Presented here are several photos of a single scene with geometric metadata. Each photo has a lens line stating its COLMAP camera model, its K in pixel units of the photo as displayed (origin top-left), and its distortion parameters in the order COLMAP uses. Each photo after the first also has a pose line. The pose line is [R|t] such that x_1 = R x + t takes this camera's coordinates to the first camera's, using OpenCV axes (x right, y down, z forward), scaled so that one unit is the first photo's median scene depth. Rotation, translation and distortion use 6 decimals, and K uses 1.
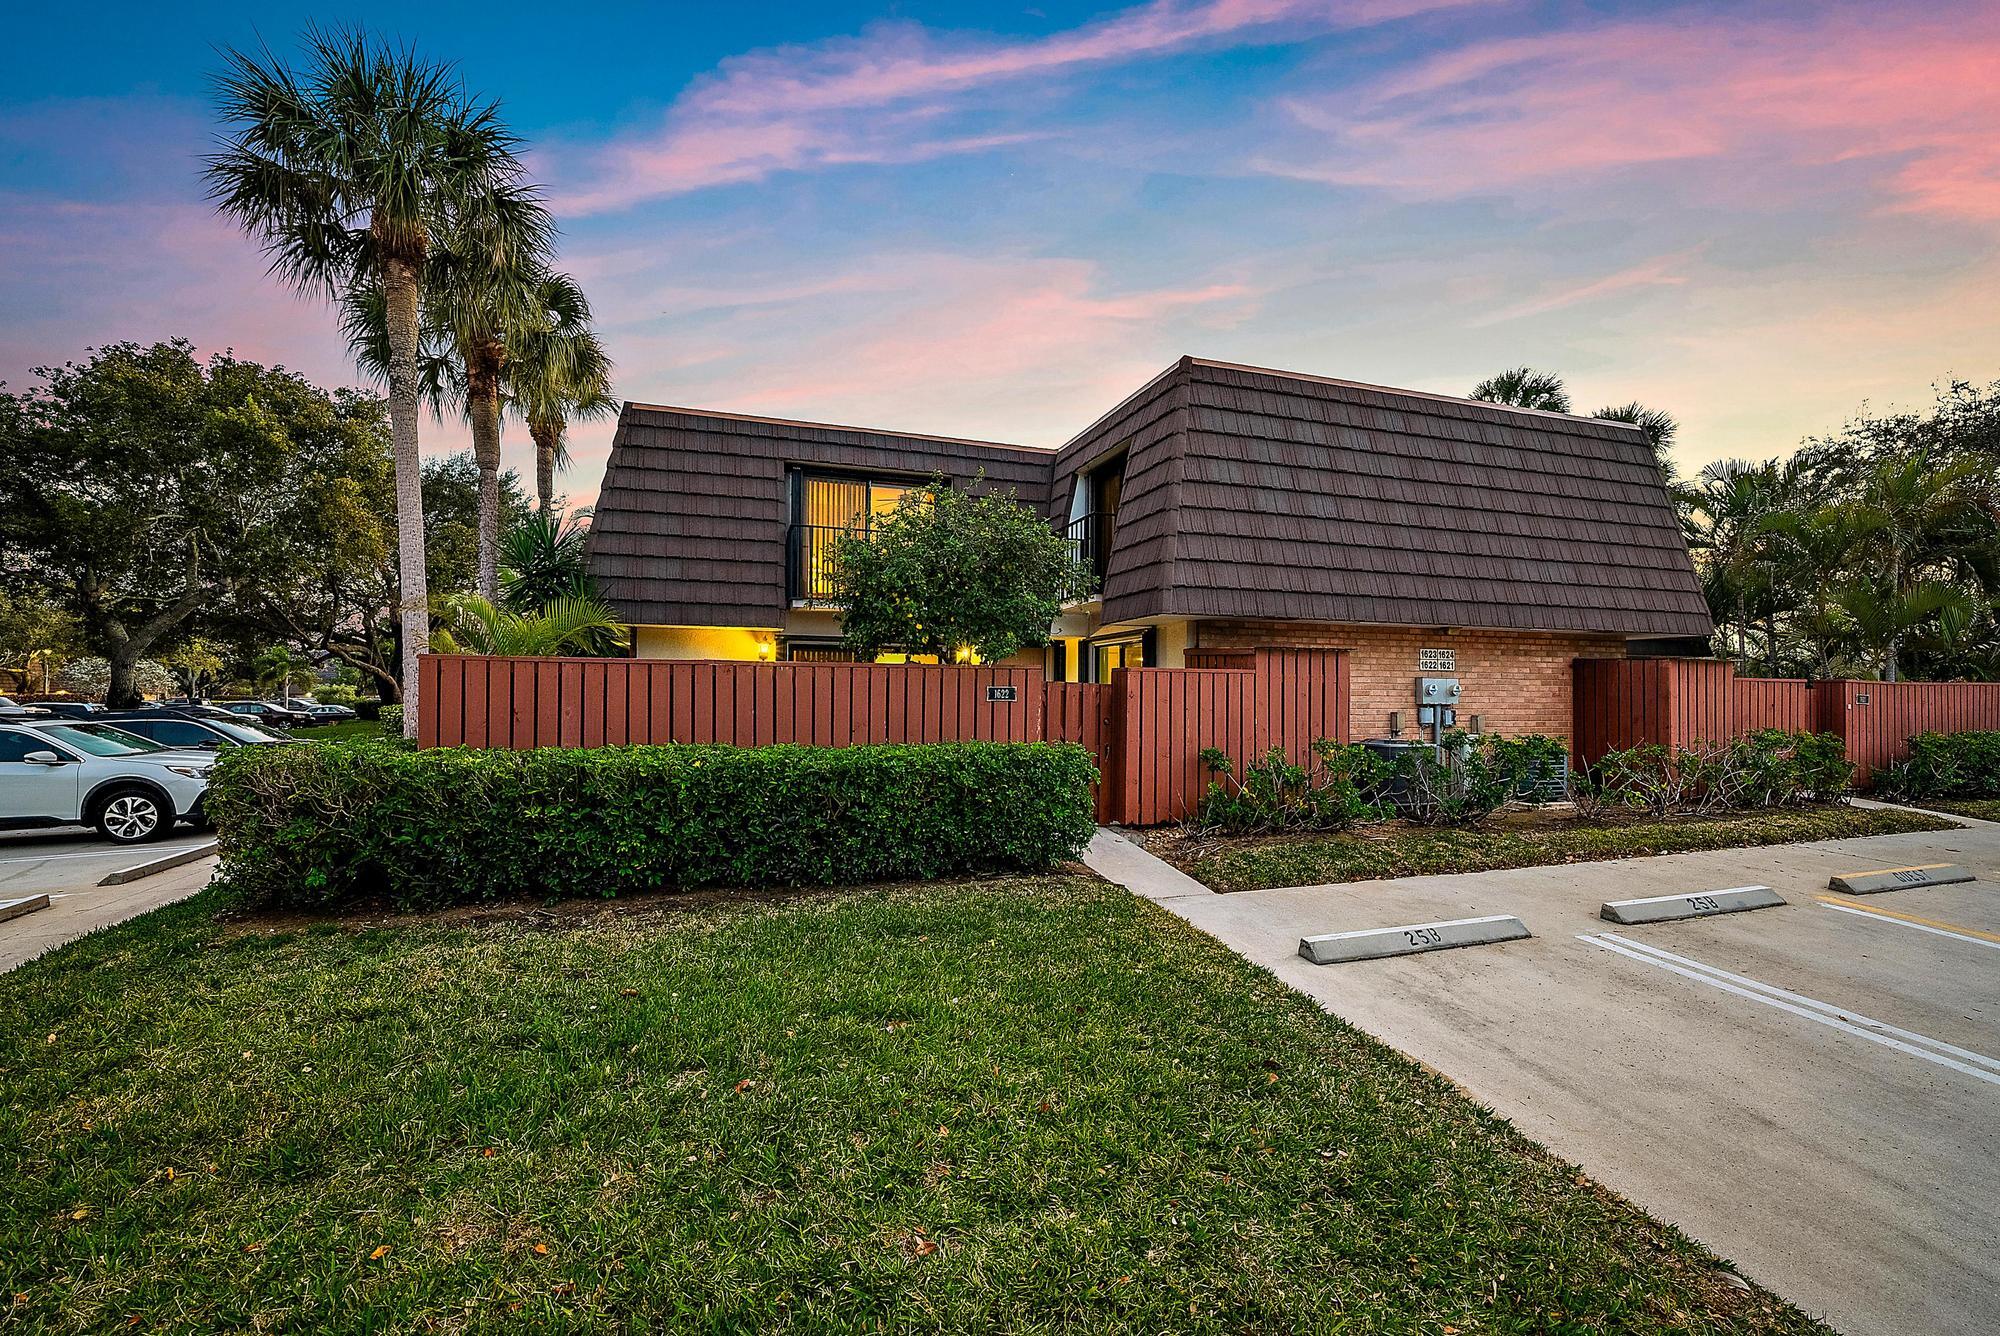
lens RADIAL K [[801.4, 0, 1000.0], [0, 801.4, 668.0], [0, 0, 1]] dist [-0.006626, -0.000102]
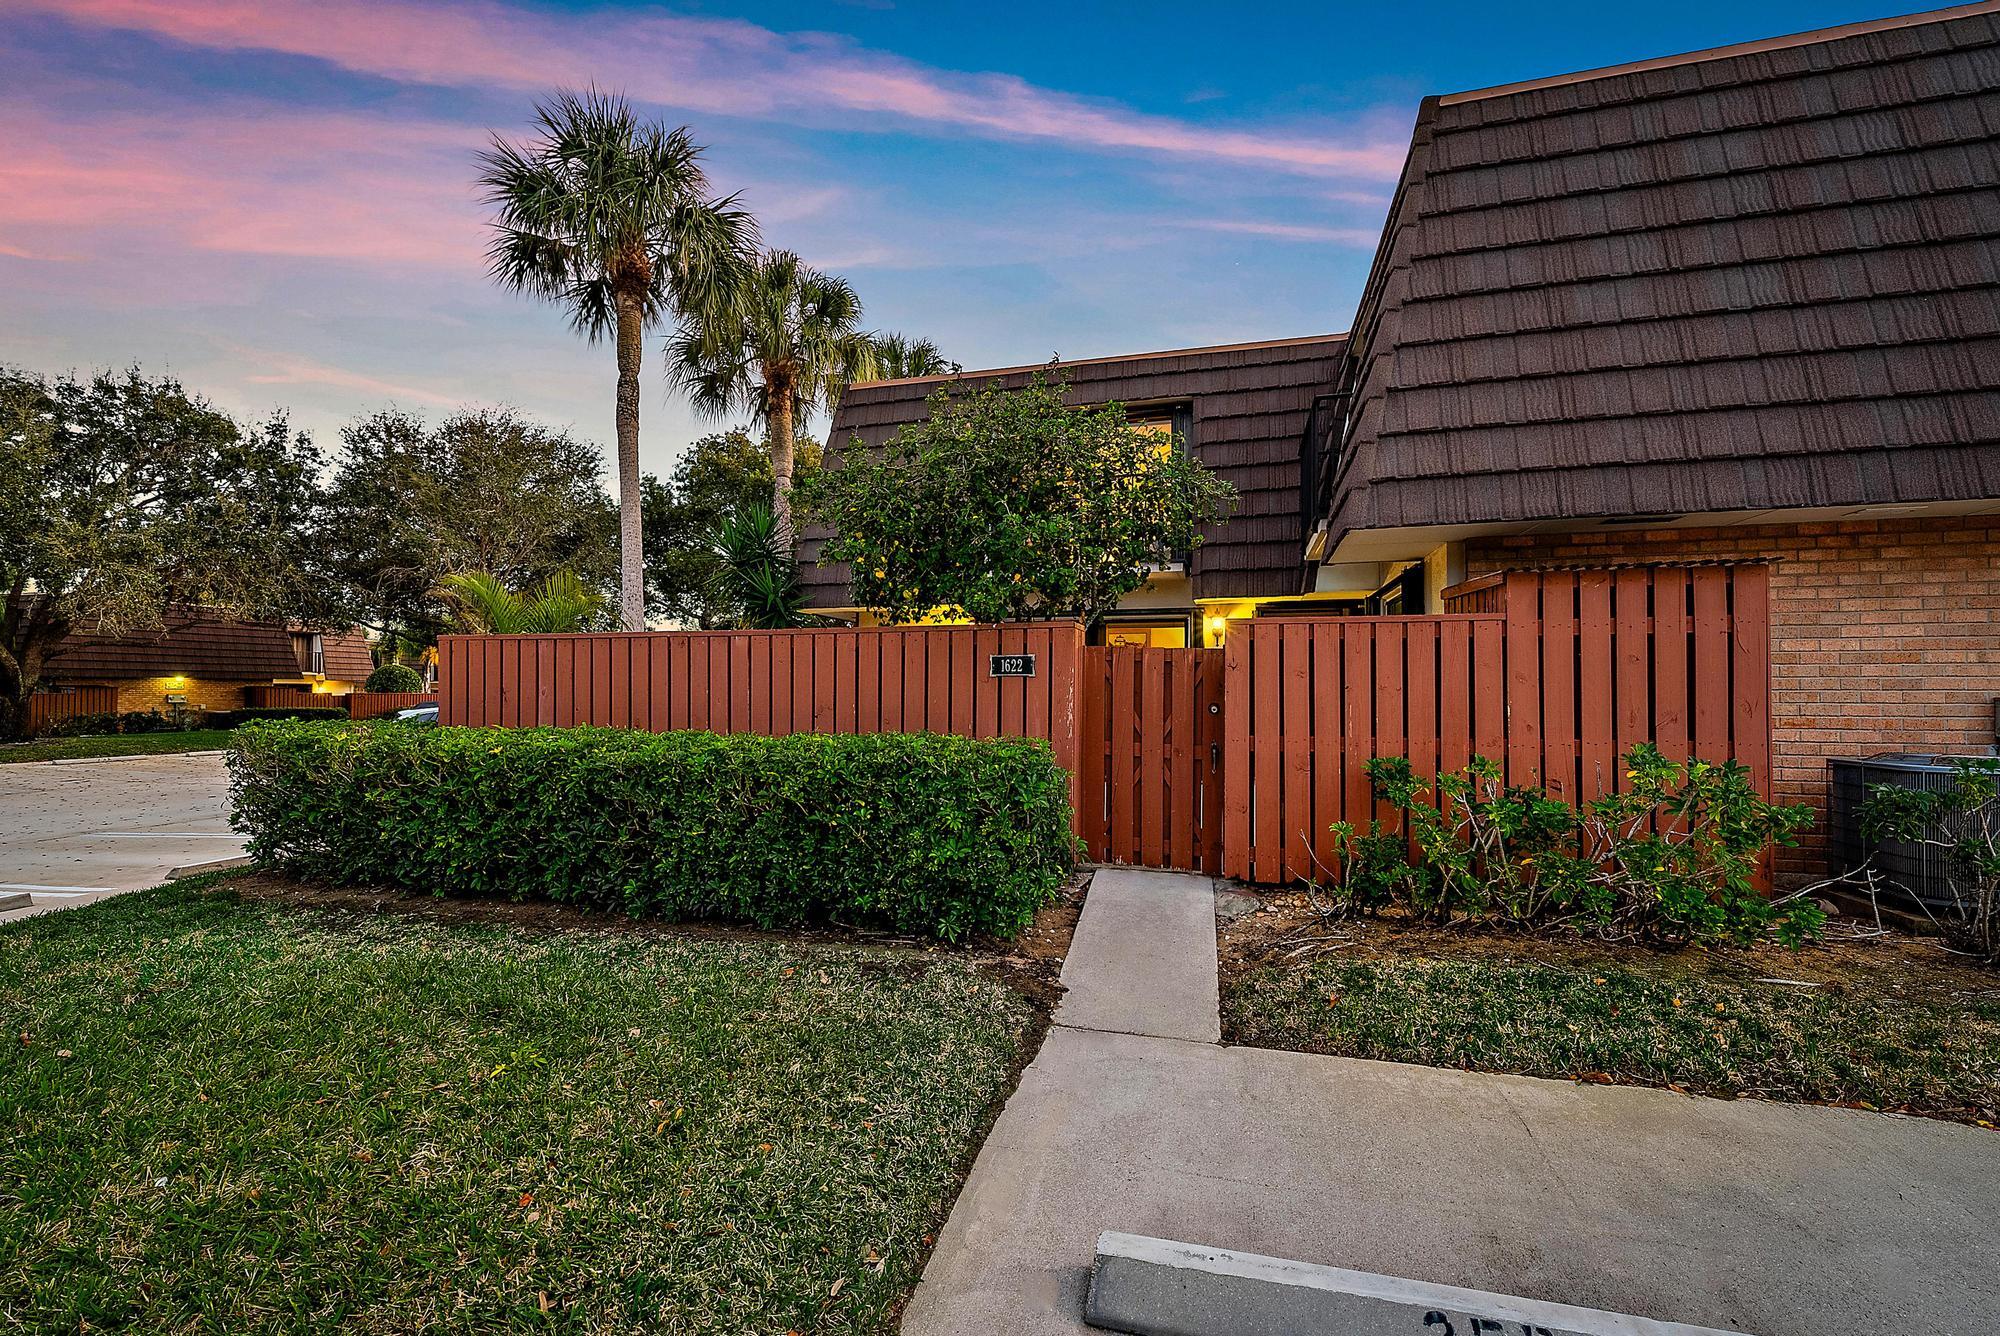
lens RADIAL K [[801.4, 0, 1000.0], [0, 801.4, 668.0], [0, 0, 1]] dist [-0.006626, -0.000102]
pose [[0.838971, -0.018578, -0.543859, 0.336149], [0.026033, 0.999643, 0.006011, 0.027537], [0.543553, -0.019201, 0.839155, 0.385963]]
